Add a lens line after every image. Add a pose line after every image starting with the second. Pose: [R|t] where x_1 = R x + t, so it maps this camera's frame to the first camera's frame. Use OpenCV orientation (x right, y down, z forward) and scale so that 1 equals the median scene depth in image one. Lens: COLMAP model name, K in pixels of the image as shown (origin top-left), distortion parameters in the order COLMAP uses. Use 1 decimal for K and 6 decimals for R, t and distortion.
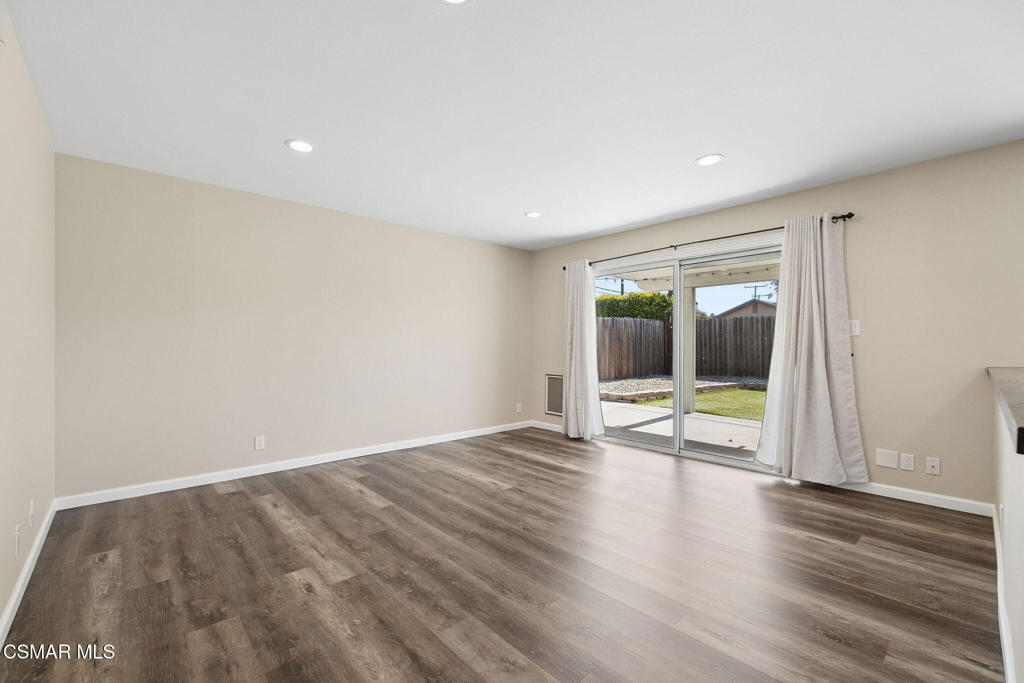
lens RADIAL K [[431.2, 0, 504.9], [0, 431.2, 338.9], [0, 0, 1]] dist [0.000991, -0.000245]
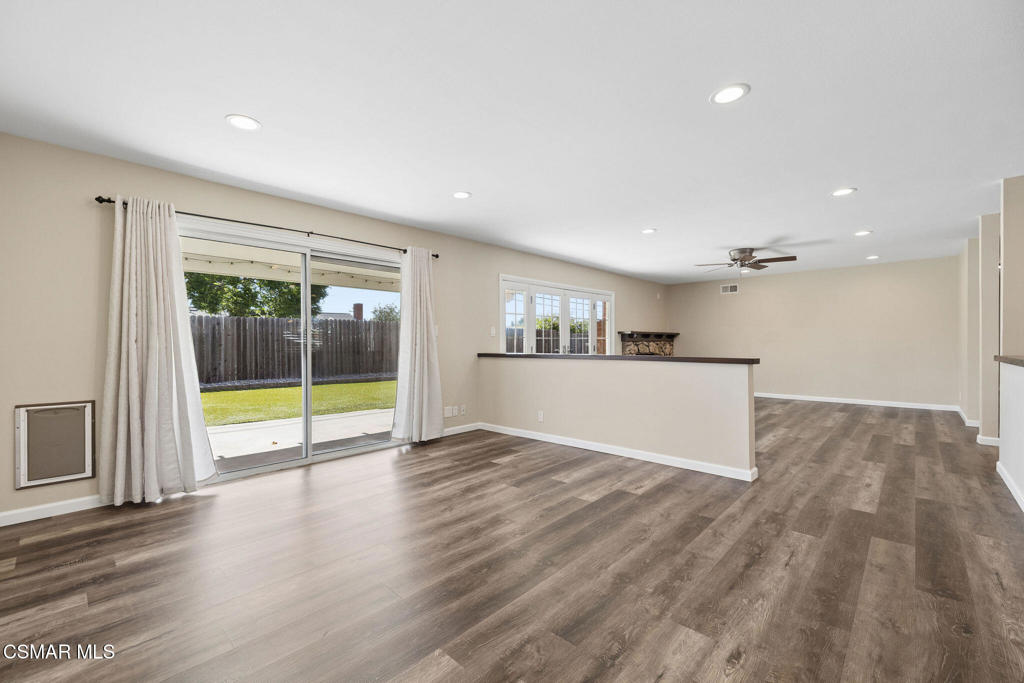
lens RADIAL K [[425.5, 0, 504.8], [0, 425.5, 343.2], [0, 0, 1]] dist [0.007250, -0.000012]
pose [[-0.079529, -0.002052, 0.996830, -0.935855], [-0.015046, 0.999886, 0.000858, 0.015169], [-0.996719, -0.014930, -0.079551, 1.168478]]
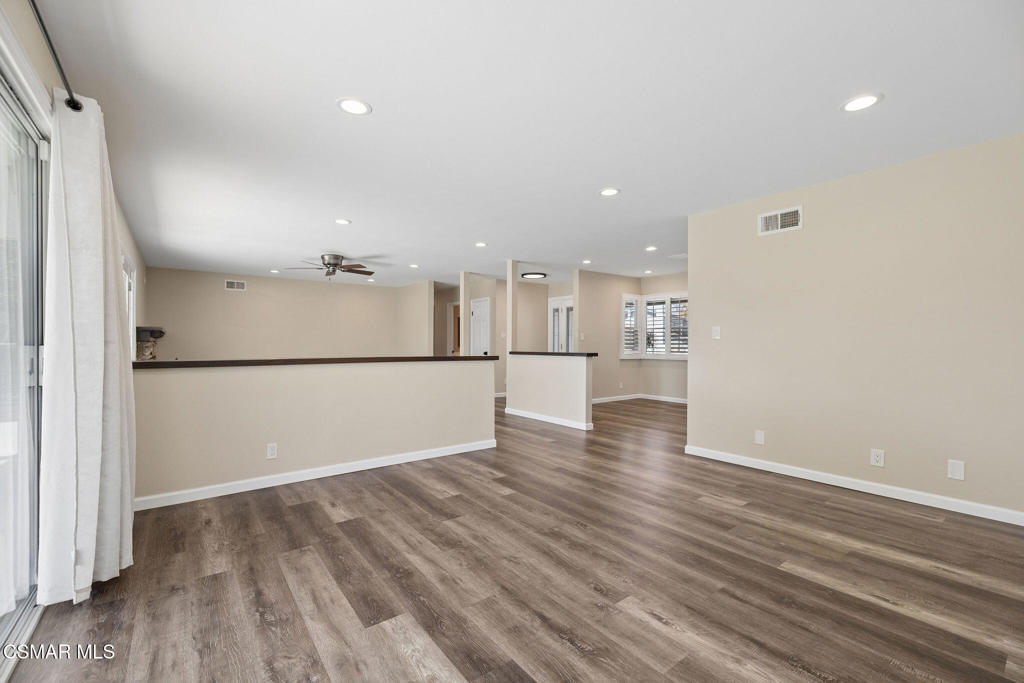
lens RADIAL K [[431.2, 0, 504.9], [0, 431.2, 338.9], [0, 0, 1]] dist [0.000991, -0.000245]
pose [[-0.996508, -0.003167, 0.083439, 0.155221], [-0.005880, 0.999461, -0.032284, 0.042442], [-0.083292, -0.032661, -0.995990, 2.111786]]
